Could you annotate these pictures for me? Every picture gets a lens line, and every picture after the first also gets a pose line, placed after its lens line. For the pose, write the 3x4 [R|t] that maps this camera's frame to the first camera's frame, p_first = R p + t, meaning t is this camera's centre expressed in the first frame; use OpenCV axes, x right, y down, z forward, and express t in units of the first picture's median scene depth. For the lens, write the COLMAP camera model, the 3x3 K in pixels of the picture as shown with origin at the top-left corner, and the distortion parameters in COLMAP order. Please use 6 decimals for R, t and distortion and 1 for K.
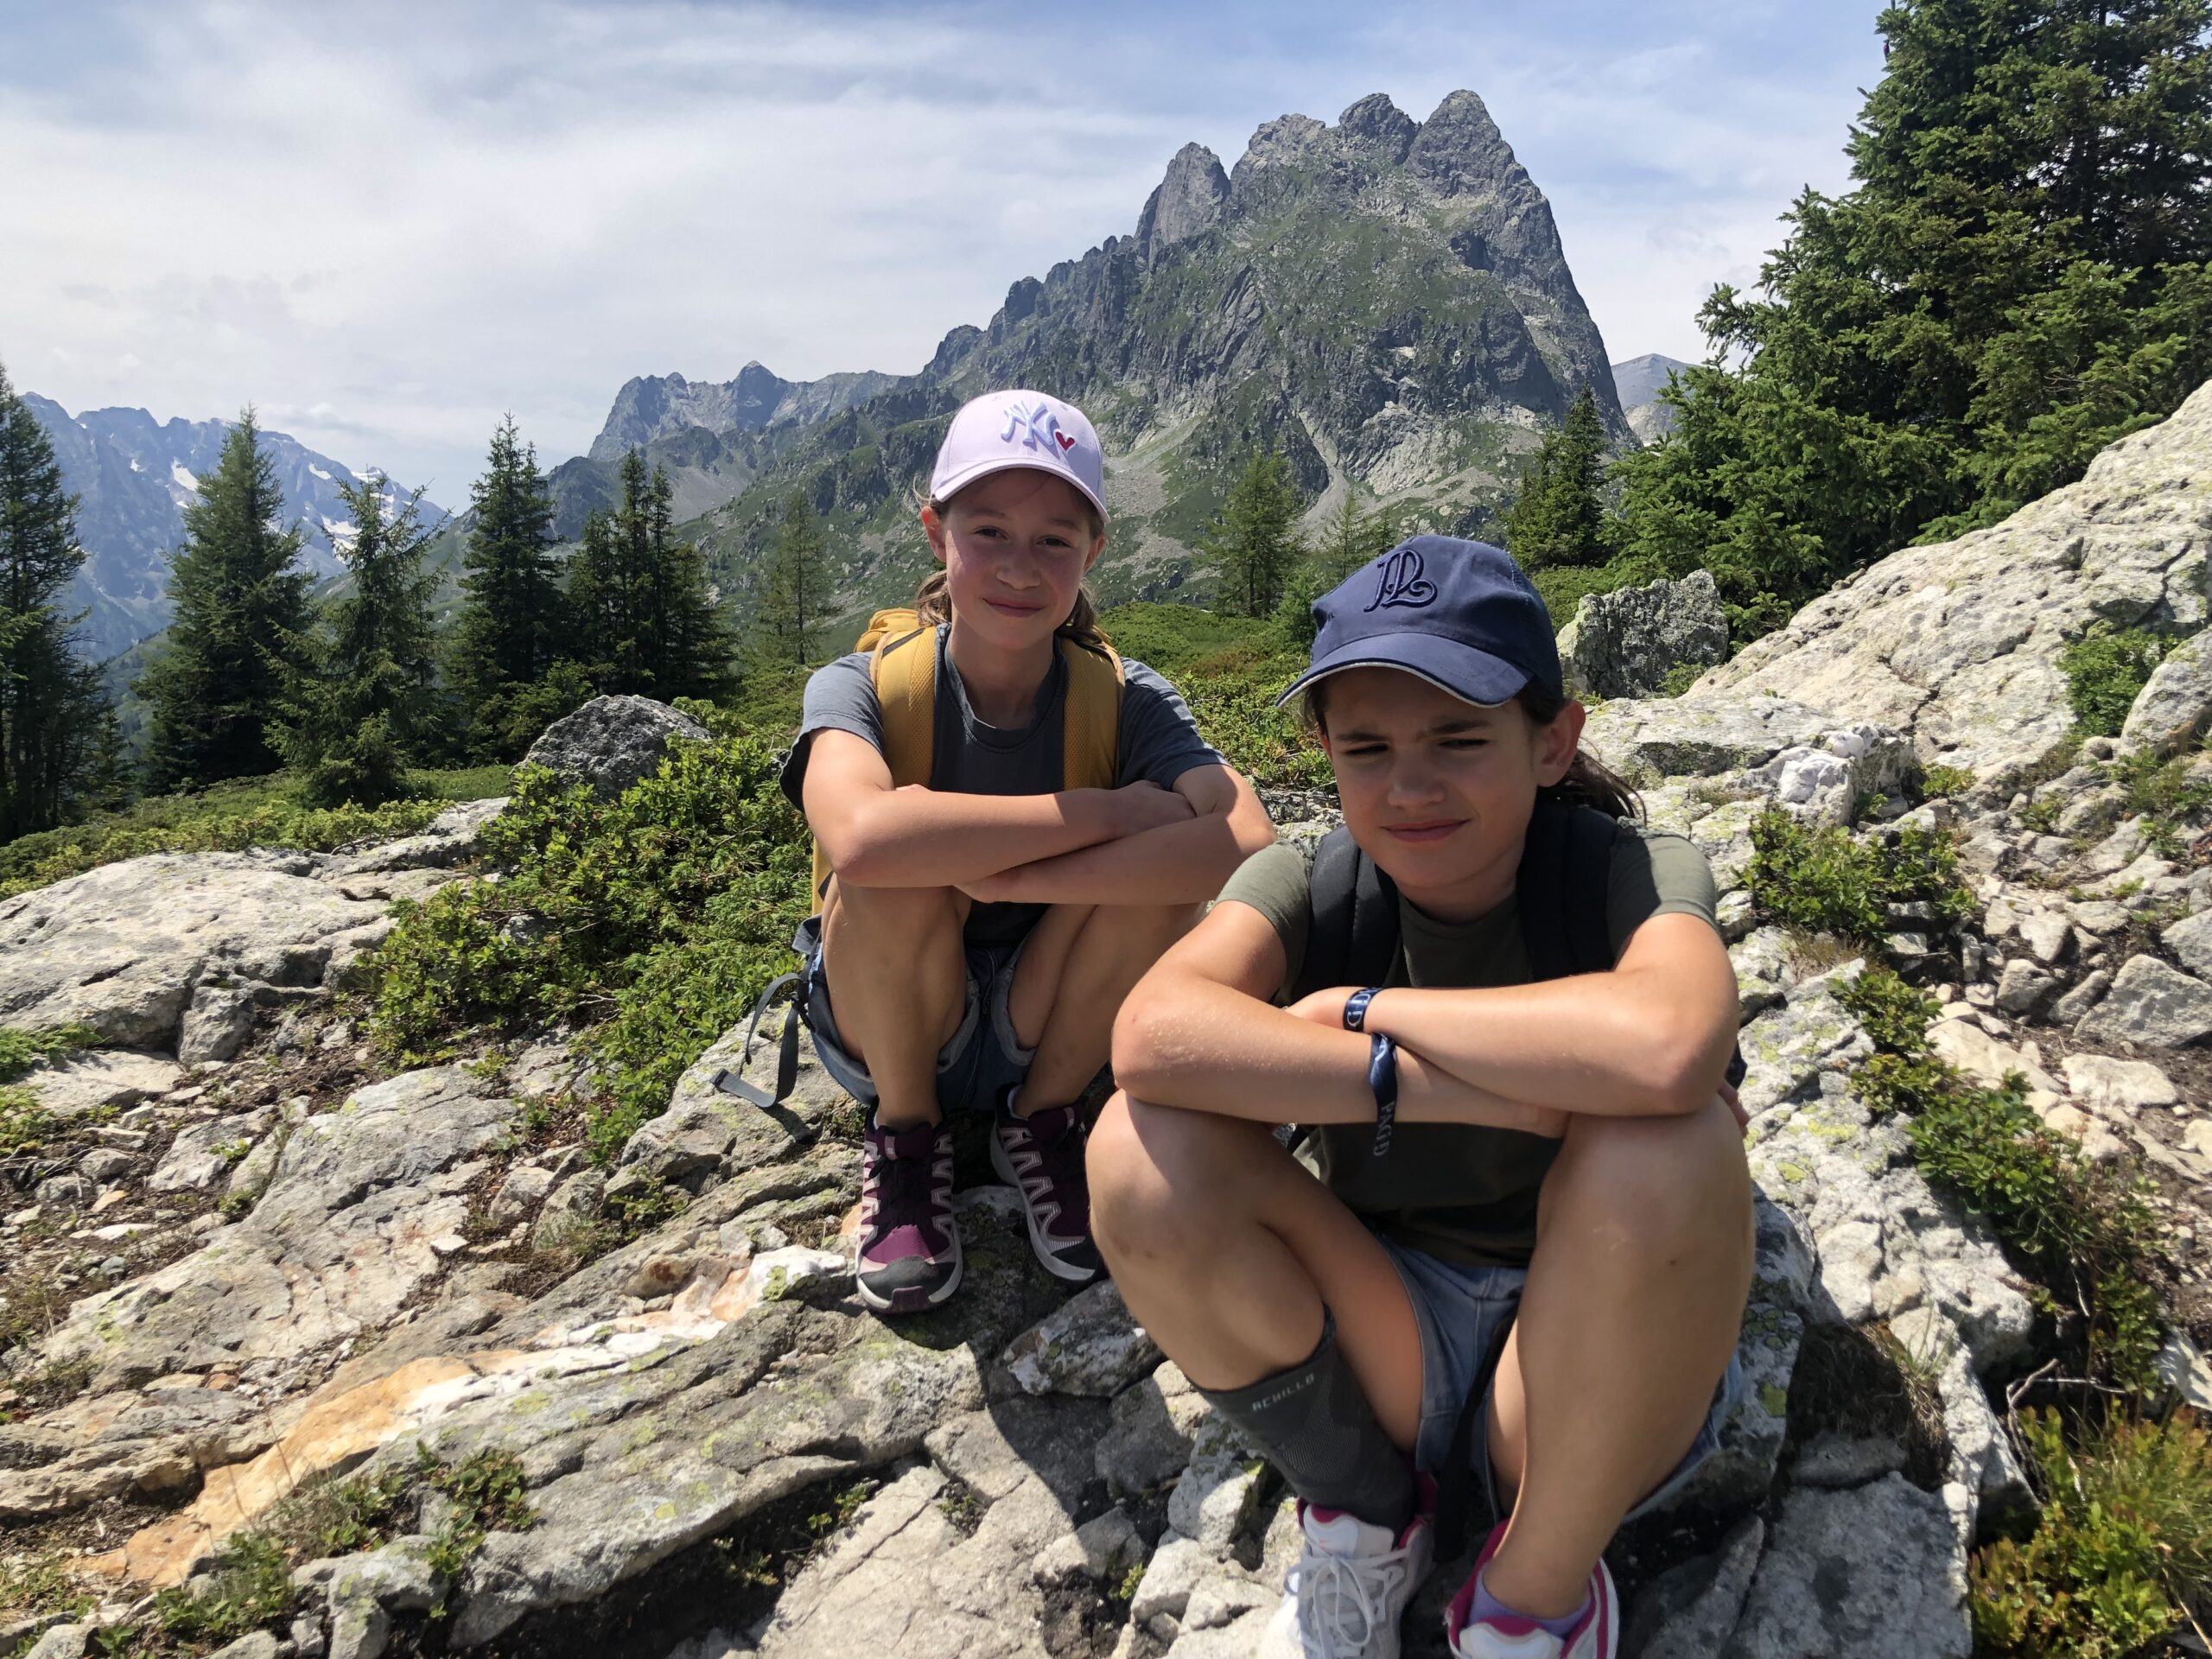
lens RADIAL K [[1796.9, 0, 1105.0], [0, 1796.9, 797.0], [0, 0, 1]] dist [0.002572, 0.006824]
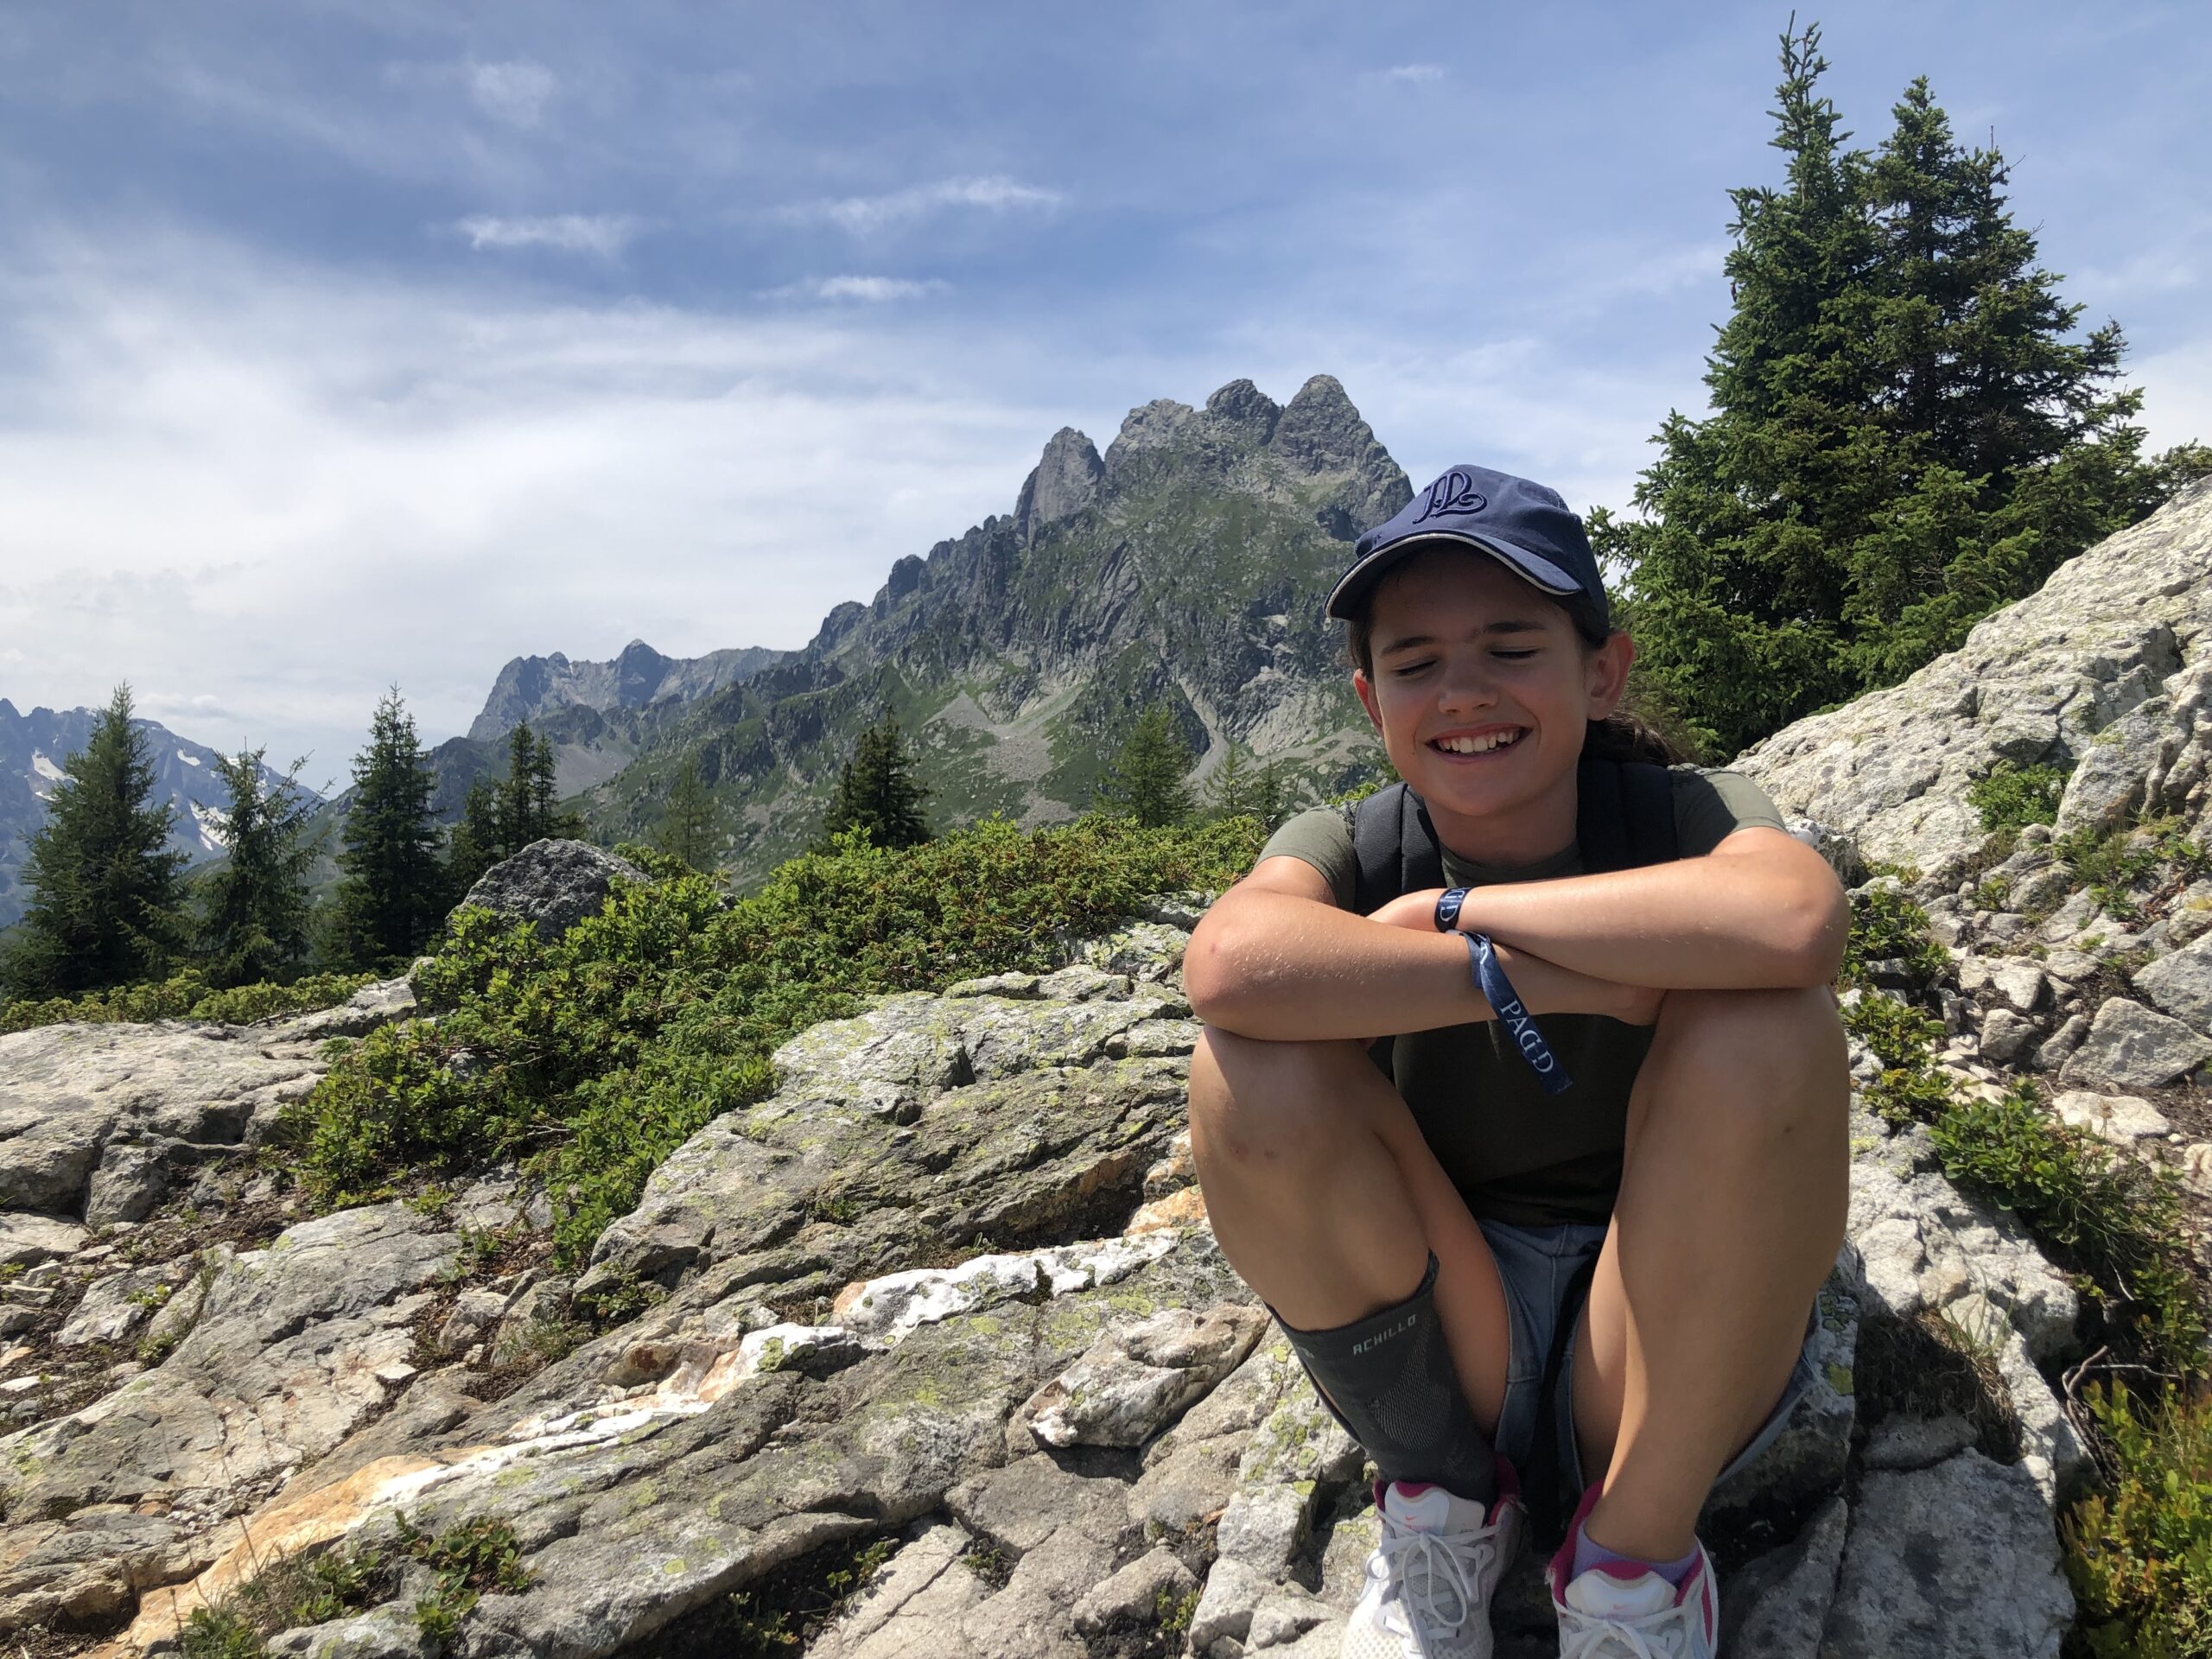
lens RADIAL K [[1796.9, 0, 1106.0], [0, 1796.9, 843.7], [0, 0, 1]] dist [0.002572, 0.006824]
pose [[0.997692, -0.023667, 0.063645, -0.046114], [0.031216, 0.992240, -0.120359, 0.091930], [-0.060302, 0.122068, 0.990688, 0.018111]]
